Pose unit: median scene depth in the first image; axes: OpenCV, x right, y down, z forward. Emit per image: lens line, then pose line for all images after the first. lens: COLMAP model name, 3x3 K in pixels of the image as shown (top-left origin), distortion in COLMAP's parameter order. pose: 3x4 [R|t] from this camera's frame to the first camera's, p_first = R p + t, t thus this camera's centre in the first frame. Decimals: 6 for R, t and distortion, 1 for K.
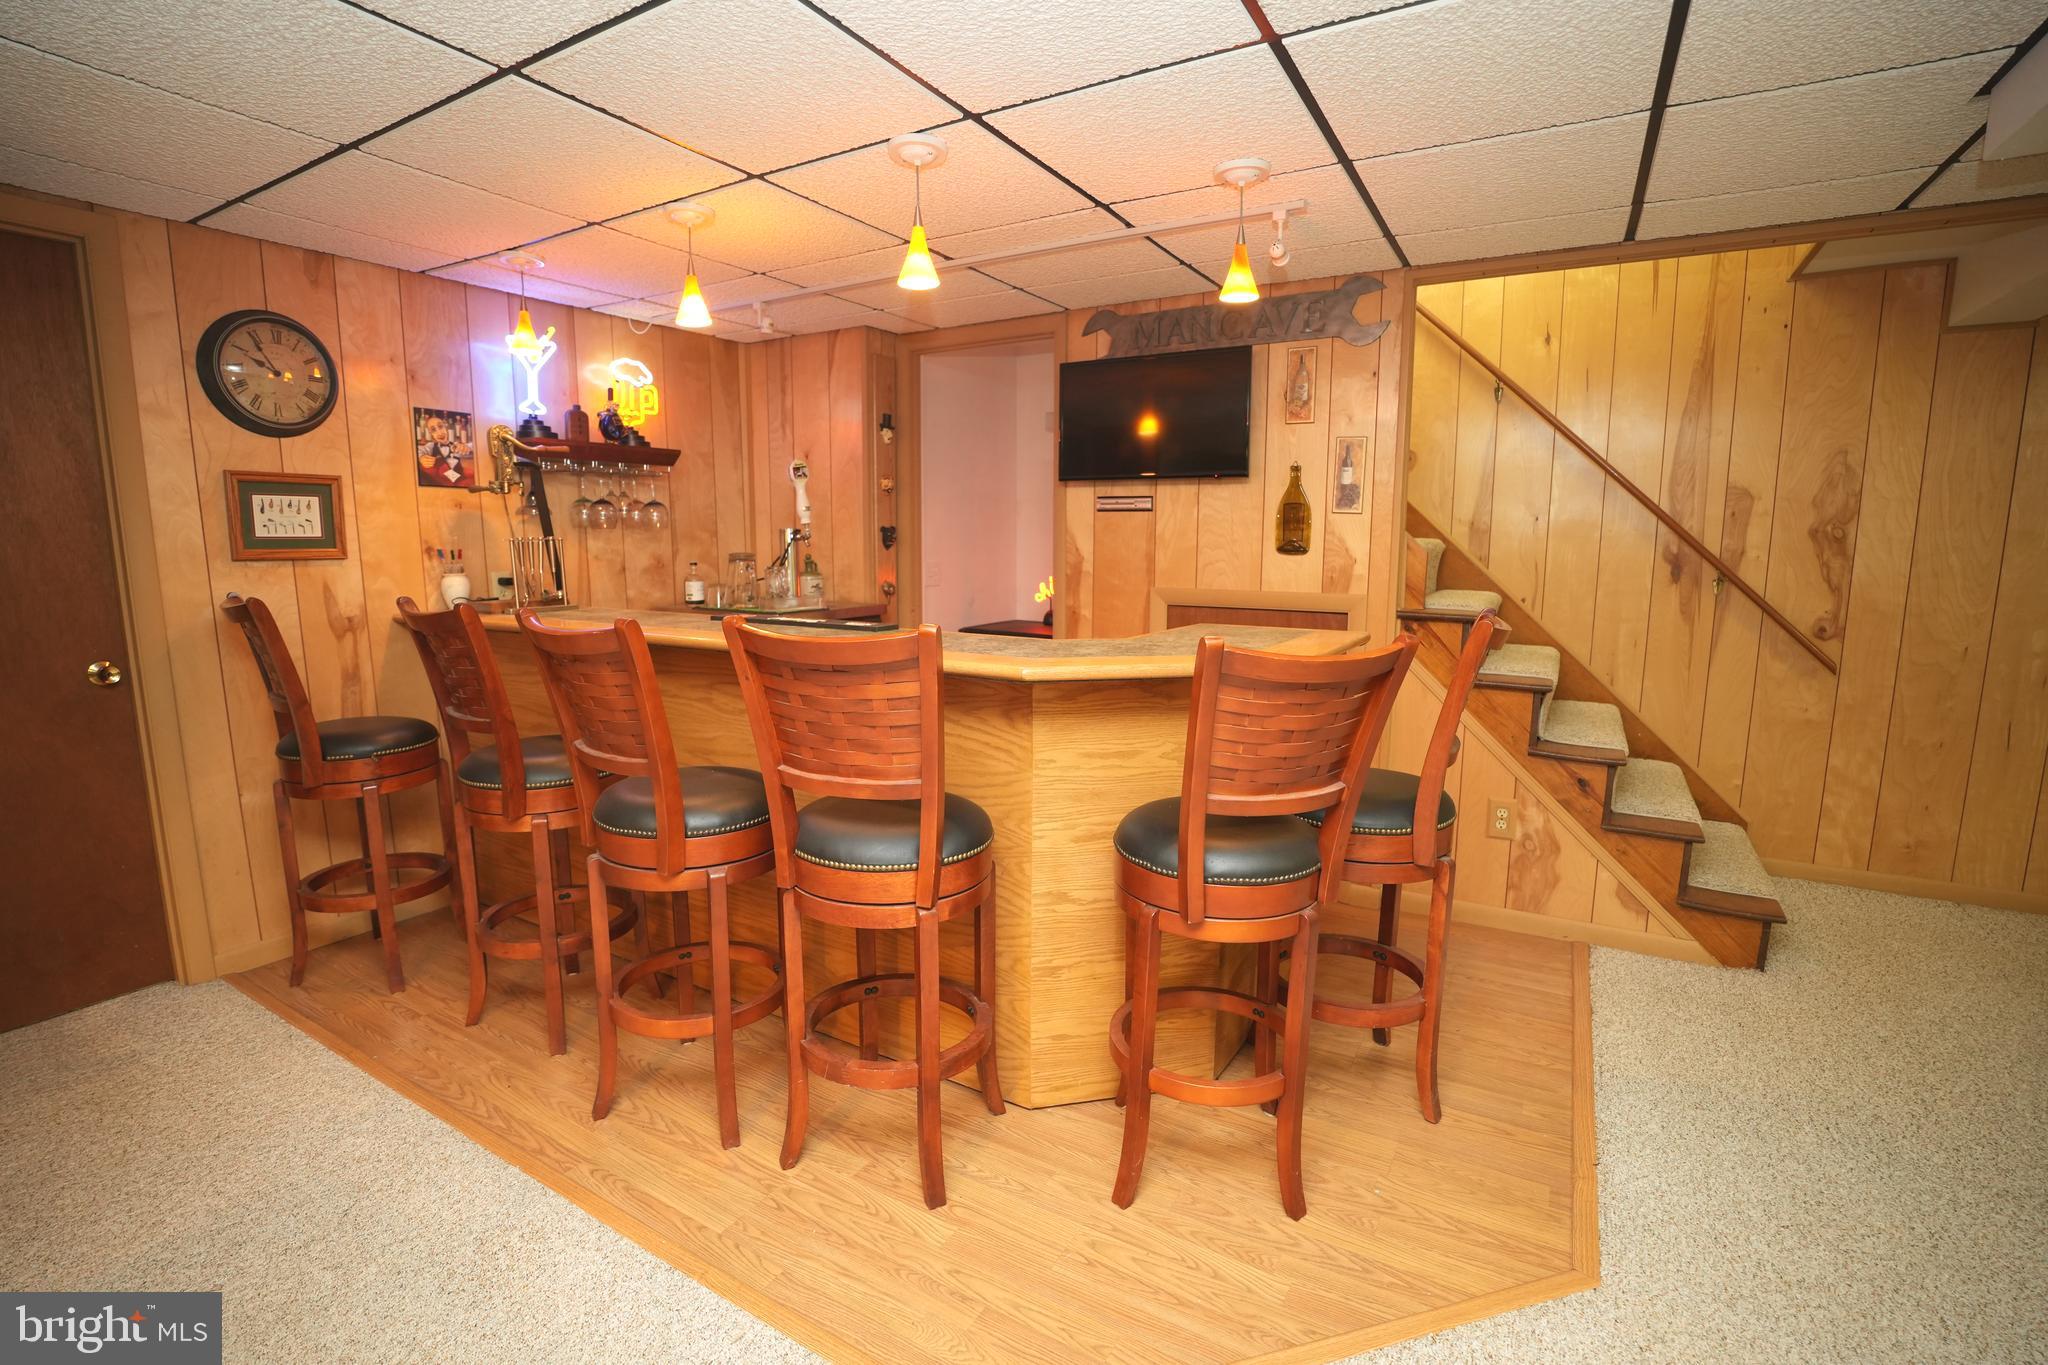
lens RADIAL K [[944.3, 0, 1018.7], [0, 944.3, 679.9], [0, 0, 1]] dist [-0.070926, 0.020723]
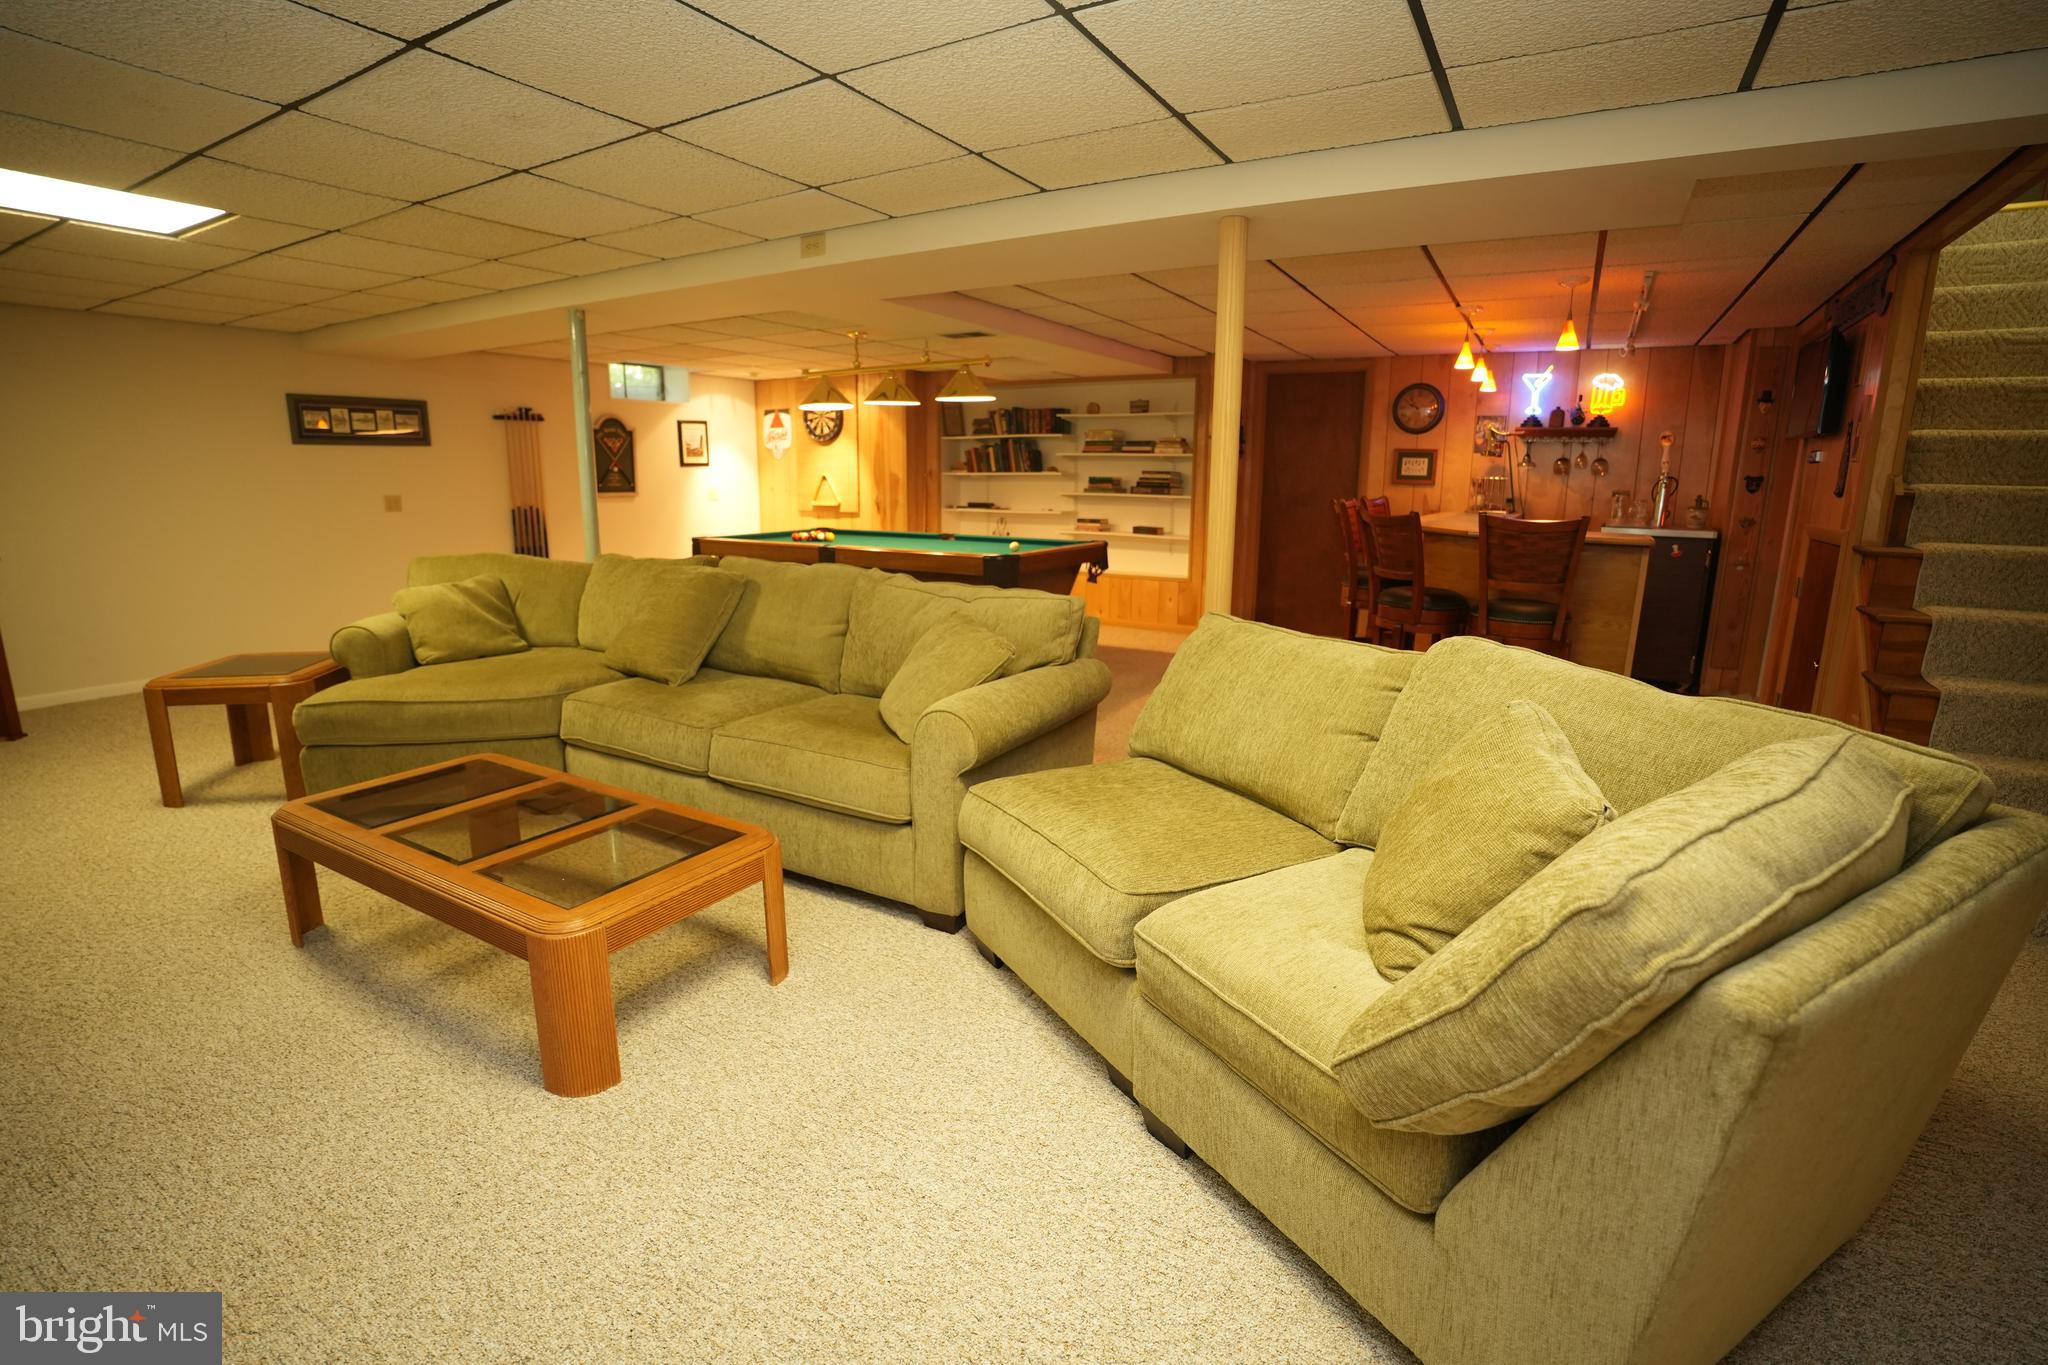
lens RADIAL K [[947.8, 0, 1019.7], [0, 947.8, 676.0], [0, 0, 1]] dist [-0.077198, 0.024763]
pose [[-0.009172, 0.207846, -0.978119, 1.610955], [-0.158021, 0.965568, 0.206661, 0.012484], [0.987393, 0.156459, 0.023987, -0.019398]]
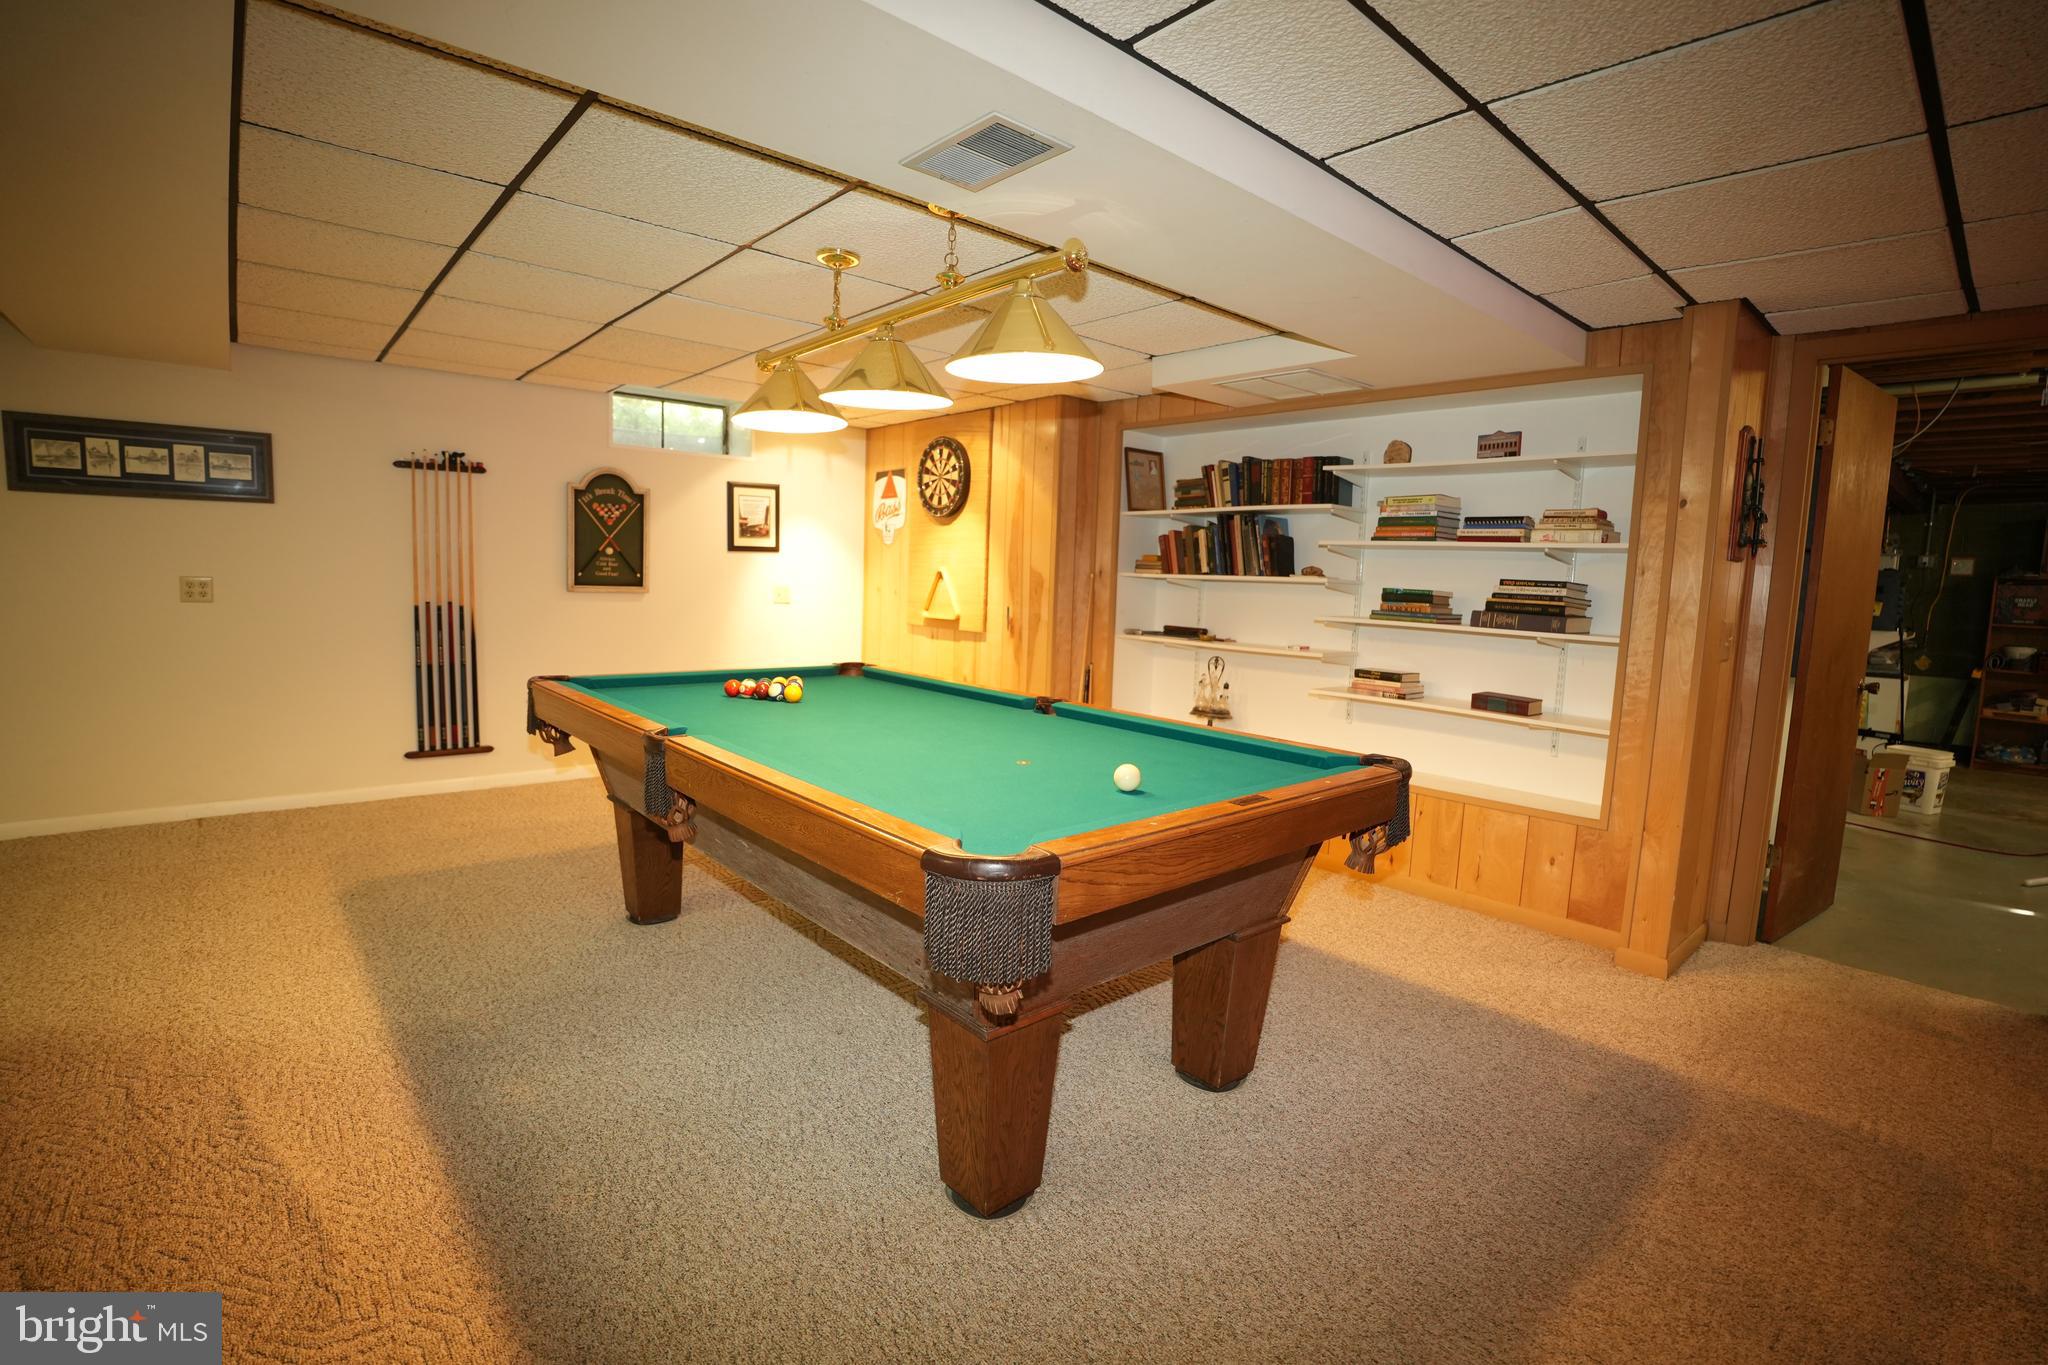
lens RADIAL K [[947.8, 0, 1019.7], [0, 947.8, 676.0], [0, 0, 1]] dist [-0.077198, 0.024763]
pose [[-0.323731, 0.090250, -0.941835, 0.335440], [-0.177070, 0.972074, 0.154010, -0.002057], [0.929432, 0.216628, -0.298710, 0.093005]]
